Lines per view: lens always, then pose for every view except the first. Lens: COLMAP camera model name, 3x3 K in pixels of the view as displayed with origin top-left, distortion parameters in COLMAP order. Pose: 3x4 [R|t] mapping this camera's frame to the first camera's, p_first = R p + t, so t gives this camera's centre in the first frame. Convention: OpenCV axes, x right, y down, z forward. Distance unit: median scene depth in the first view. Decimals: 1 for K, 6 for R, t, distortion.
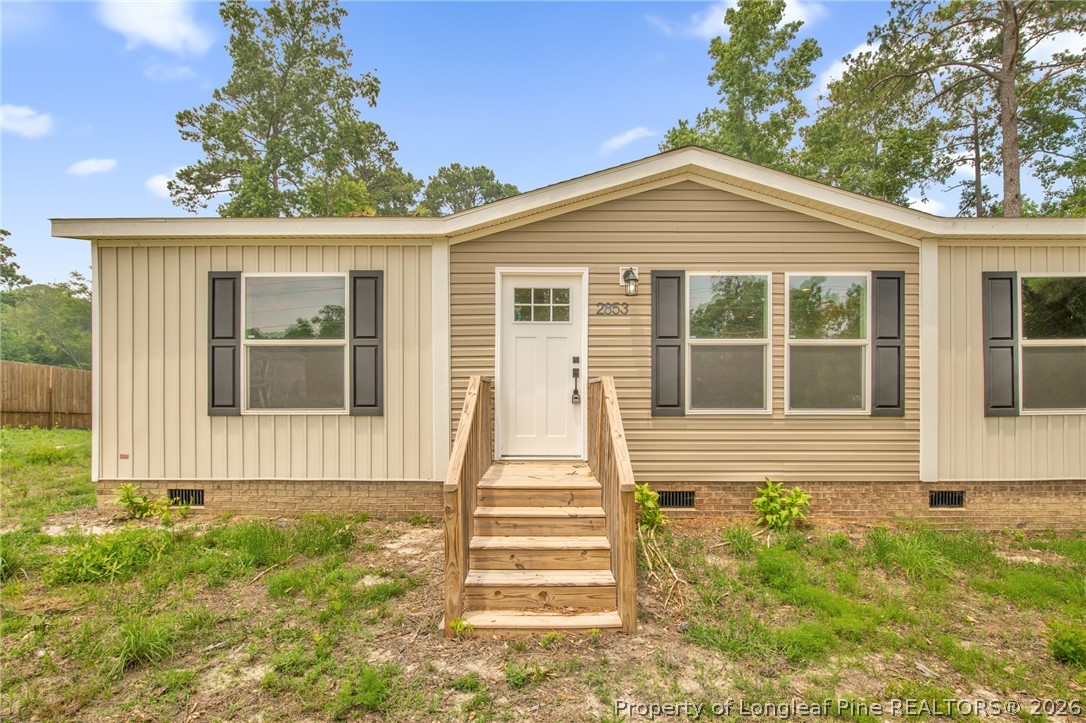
lens RADIAL K [[507.1, 0, 544.6], [0, 507.1, 367.9], [0, 0, 1]] dist [-0.012966, 0.001527]
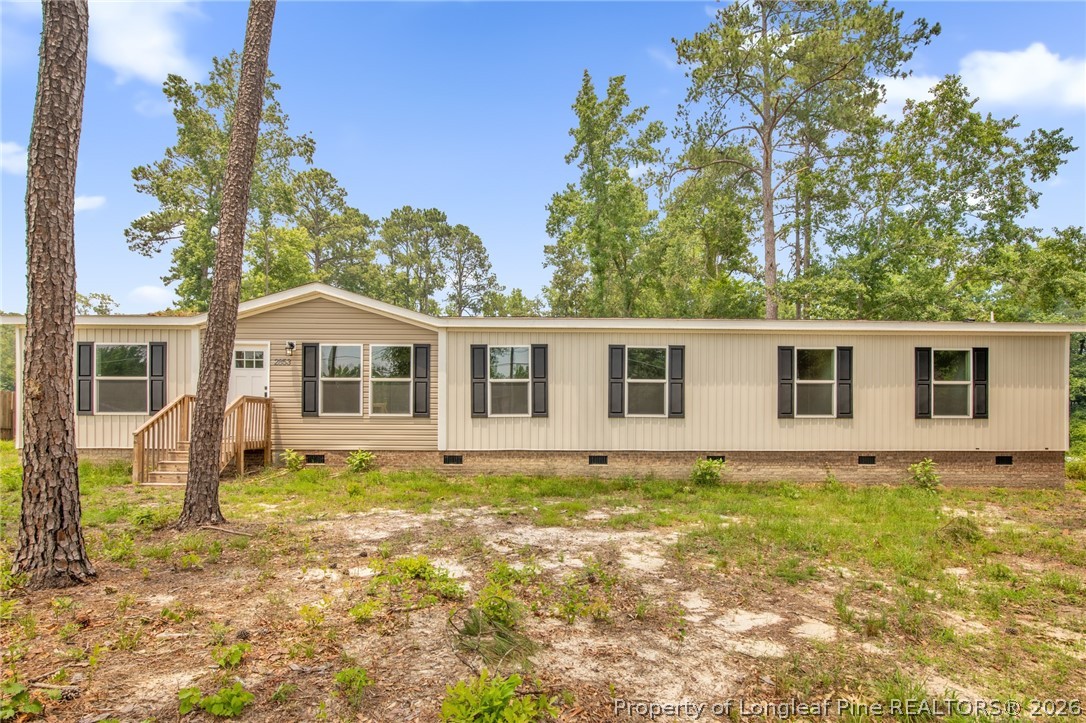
lens RADIAL K [[504.3, 0, 539.7], [0, 504.3, 403.1], [0, 0, 1]] dist [-0.018278, -0.000173]
pose [[0.999632, 0.005375, 0.026582, 1.062712], [-0.005585, 0.999954, 0.007838, 0.021166], [-0.026538, -0.007983, 0.999616, -0.961355]]
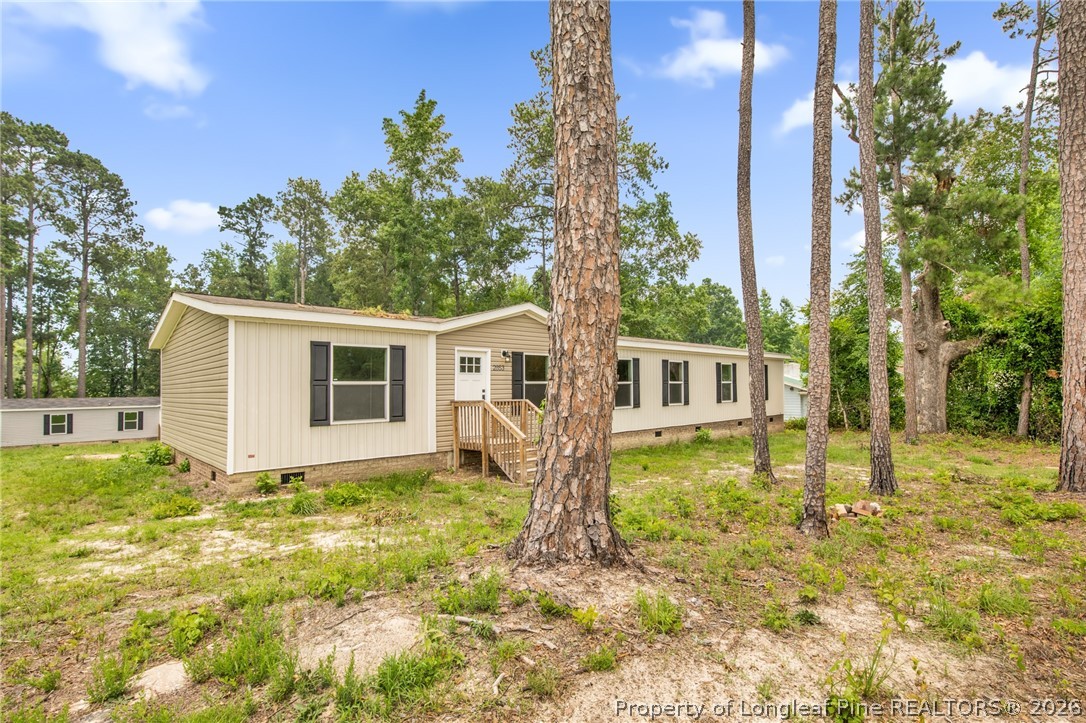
lens RADIAL K [[509.8, 0, 543.0], [0, 509.8, 361.5], [0, 0, 1]] dist [-0.015924, 0.000444]
pose [[0.719868, 0.028584, 0.693522, -1.267192], [0.001255, 0.999097, -0.042480, -0.047535], [-0.694110, 0.031451, 0.719182, -0.747127]]
